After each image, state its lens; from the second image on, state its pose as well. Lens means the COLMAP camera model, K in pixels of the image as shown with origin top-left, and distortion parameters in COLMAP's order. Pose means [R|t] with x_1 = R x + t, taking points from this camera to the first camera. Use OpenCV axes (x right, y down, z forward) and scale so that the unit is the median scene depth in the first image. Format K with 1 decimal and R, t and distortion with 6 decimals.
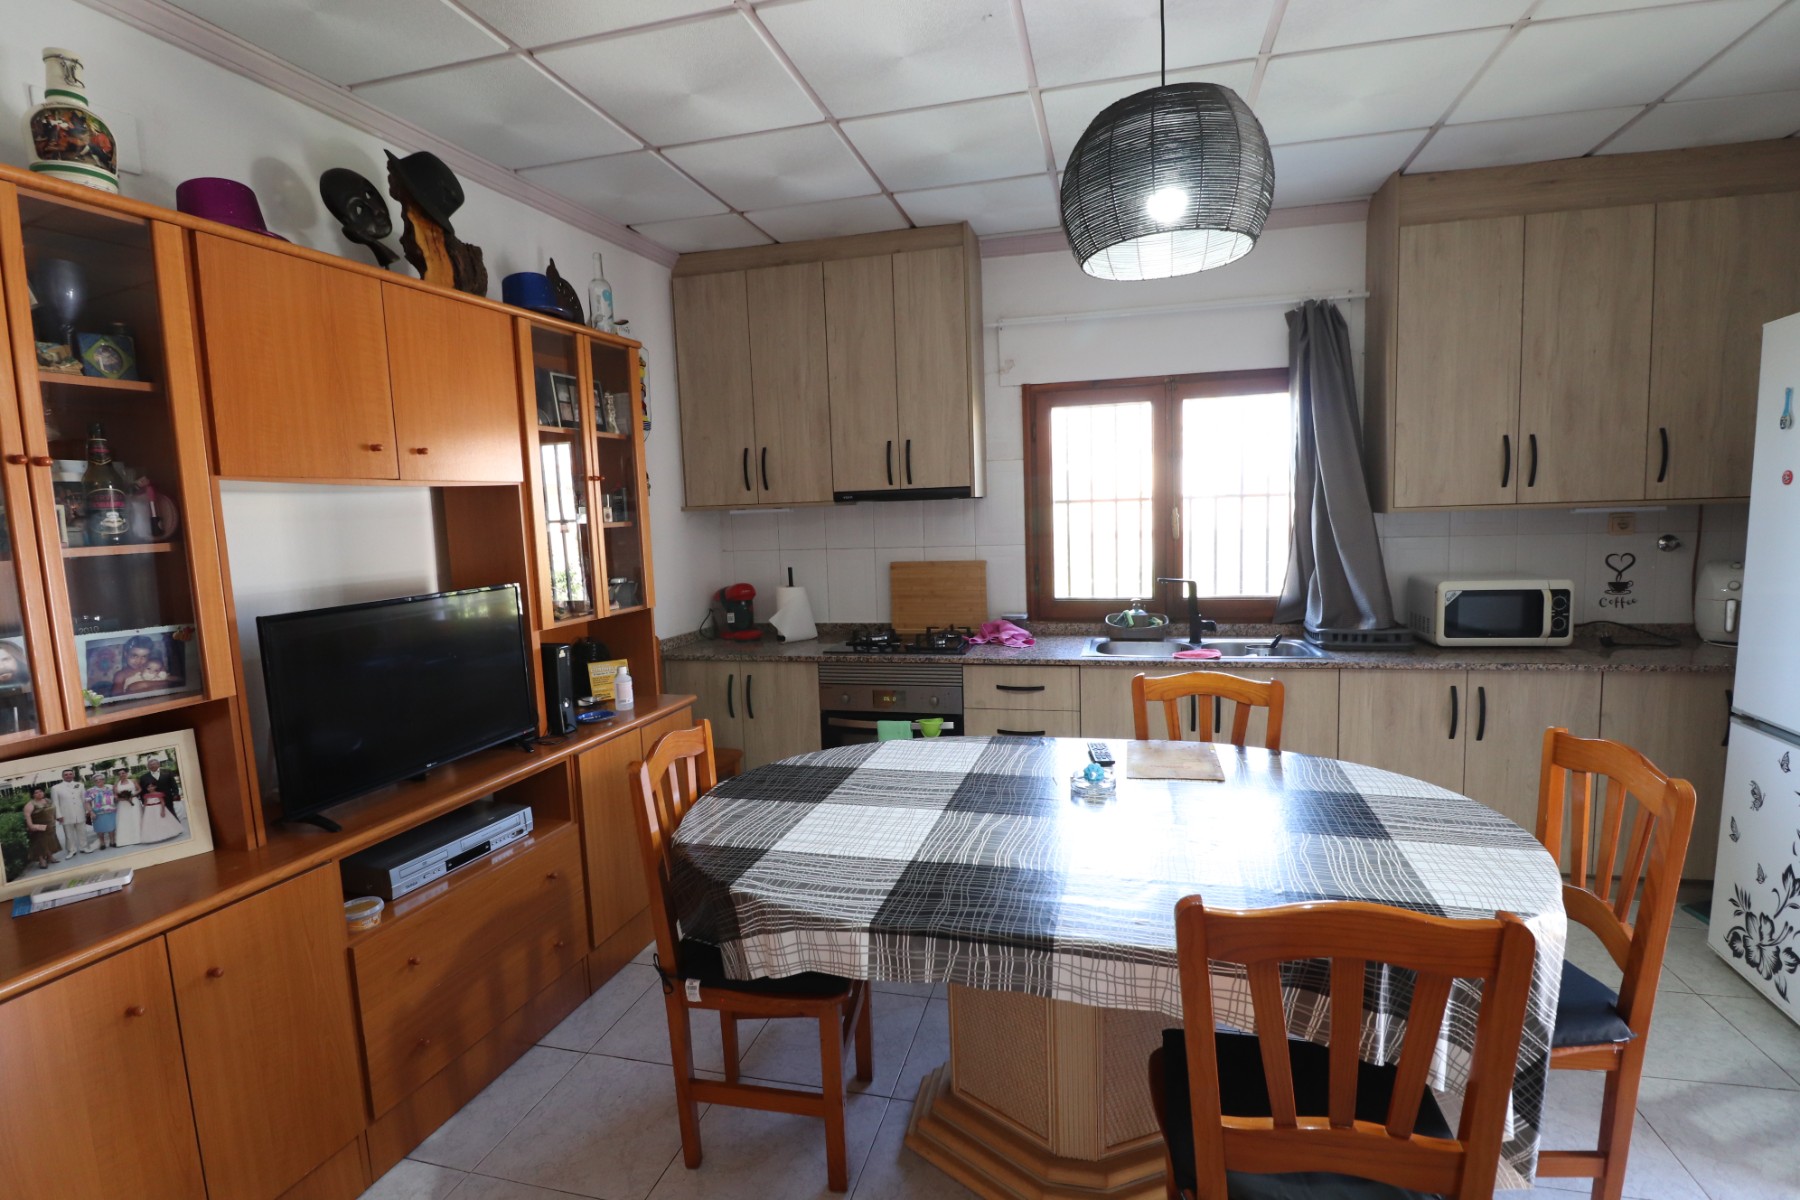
lens RADIAL K [[835.8, 0, 908.3], [0, 835.8, 576.3], [0, 0, 1]] dist [-0.013589, -0.000384]
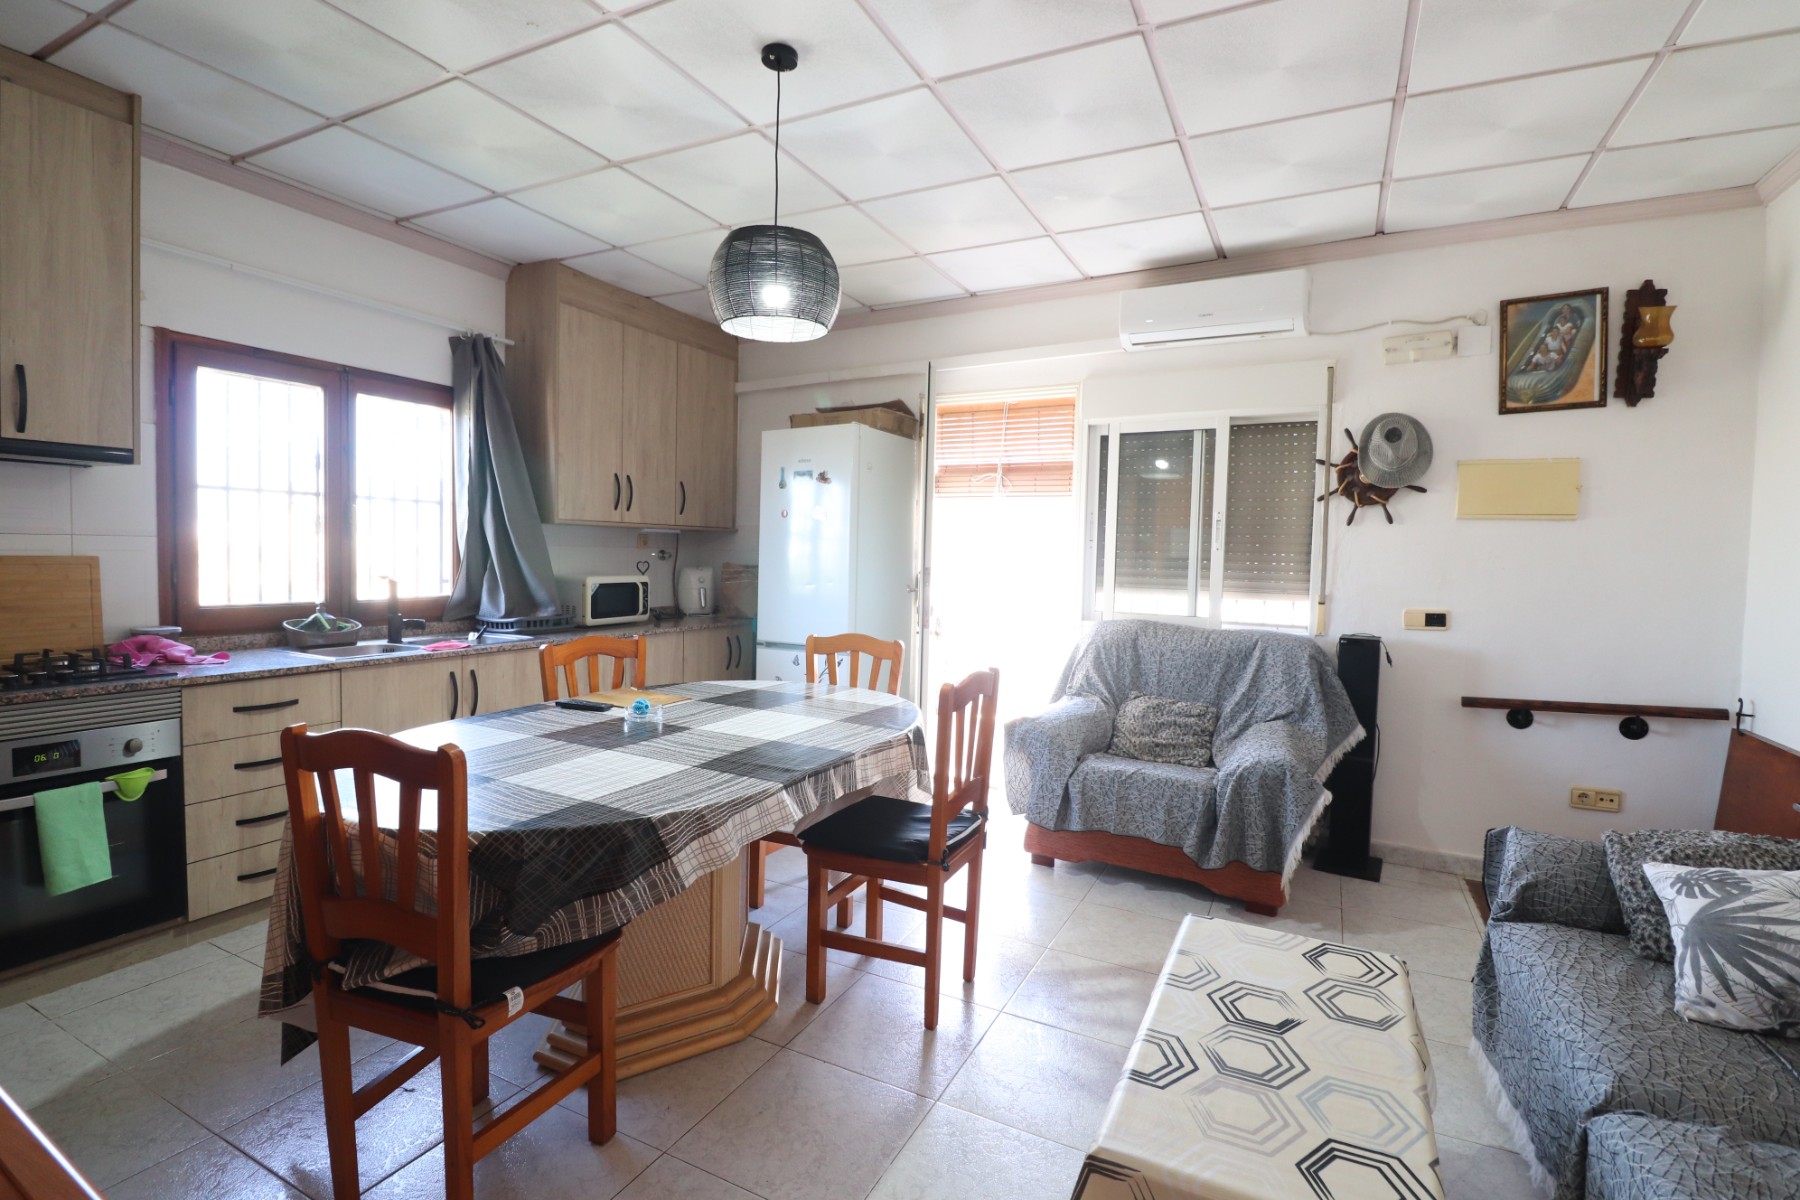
lens RADIAL K [[835.8, 0, 908.3], [0, 835.8, 576.3], [0, 0, 1]] dist [-0.013589, -0.000384]
pose [[0.205767, 0.009894, 0.978551, -0.556576], [0.047786, 0.998654, -0.020145, 0.056082], [-0.977434, 0.050906, 0.205017, 0.227290]]
